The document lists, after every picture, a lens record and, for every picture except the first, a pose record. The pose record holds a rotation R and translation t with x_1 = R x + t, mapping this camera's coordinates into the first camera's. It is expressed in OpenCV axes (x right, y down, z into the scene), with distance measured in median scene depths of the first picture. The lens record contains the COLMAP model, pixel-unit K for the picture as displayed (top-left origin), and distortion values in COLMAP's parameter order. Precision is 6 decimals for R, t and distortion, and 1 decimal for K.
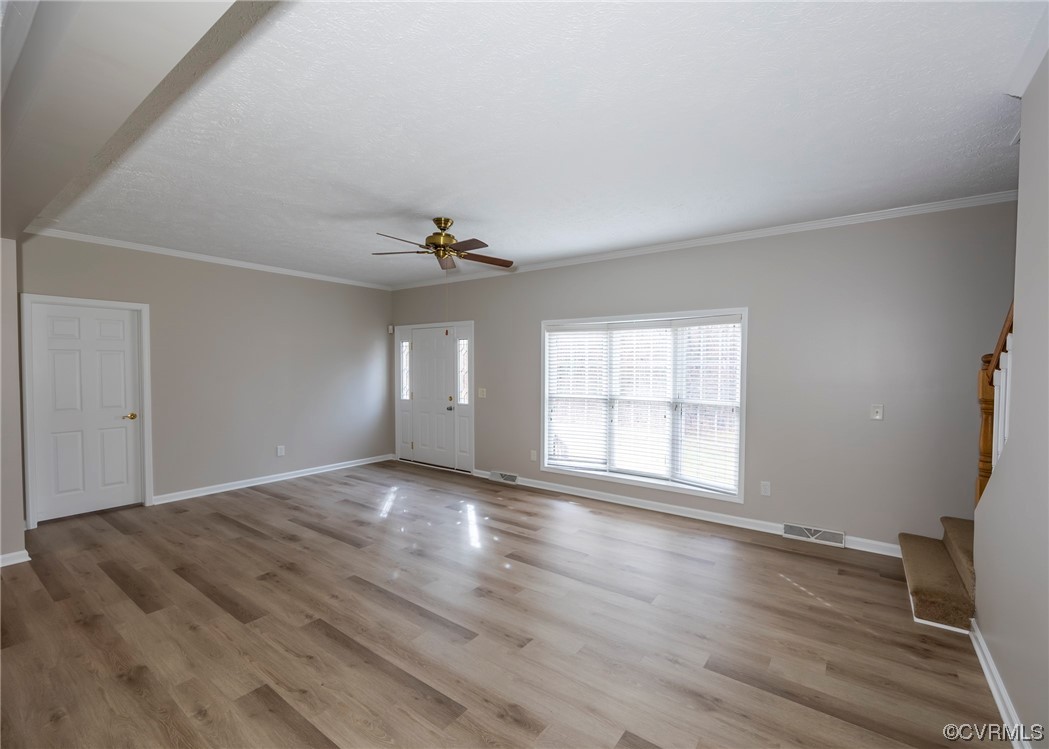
lens RADIAL K [[482.3, 0, 524.5], [0, 482.3, 374.5], [0, 0, 1]] dist [-0.001436, -0.000611]
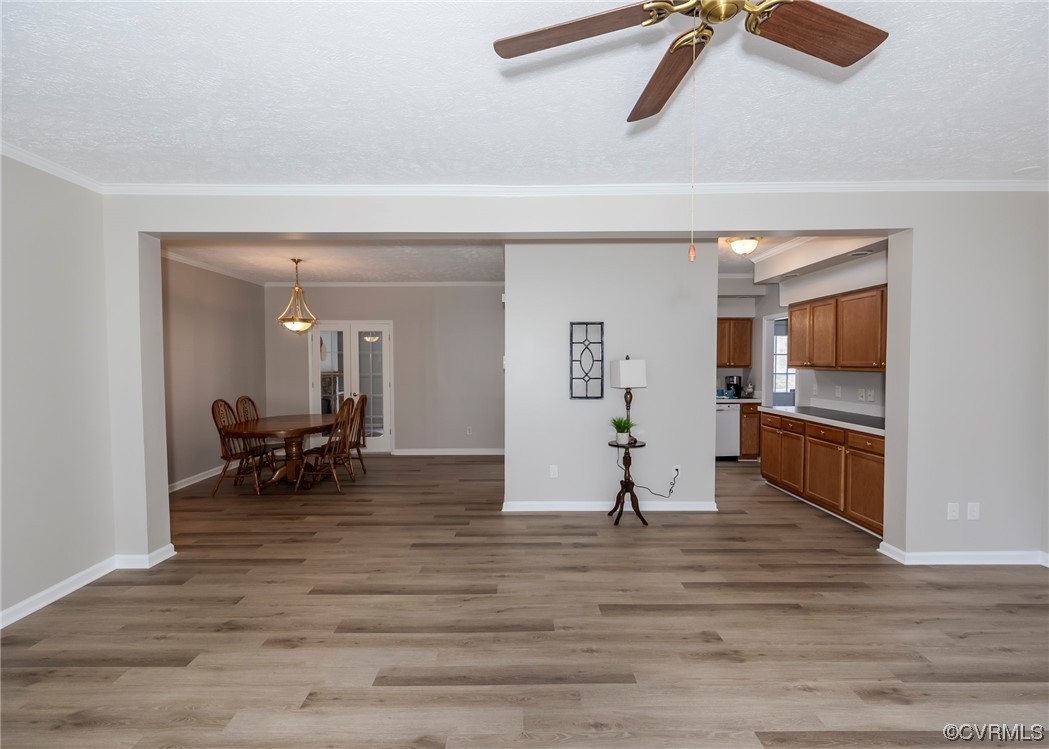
lens RADIAL K [[482.3, 0, 524.5], [0, 482.3, 374.5], [0, 0, 1]] dist [-0.001436, -0.000611]
pose [[-0.786996, 0.019086, -0.616663, 0.180959], [-0.006180, 0.999227, 0.038814, -0.026257], [0.616928, 0.034358, -0.786270, 1.619459]]
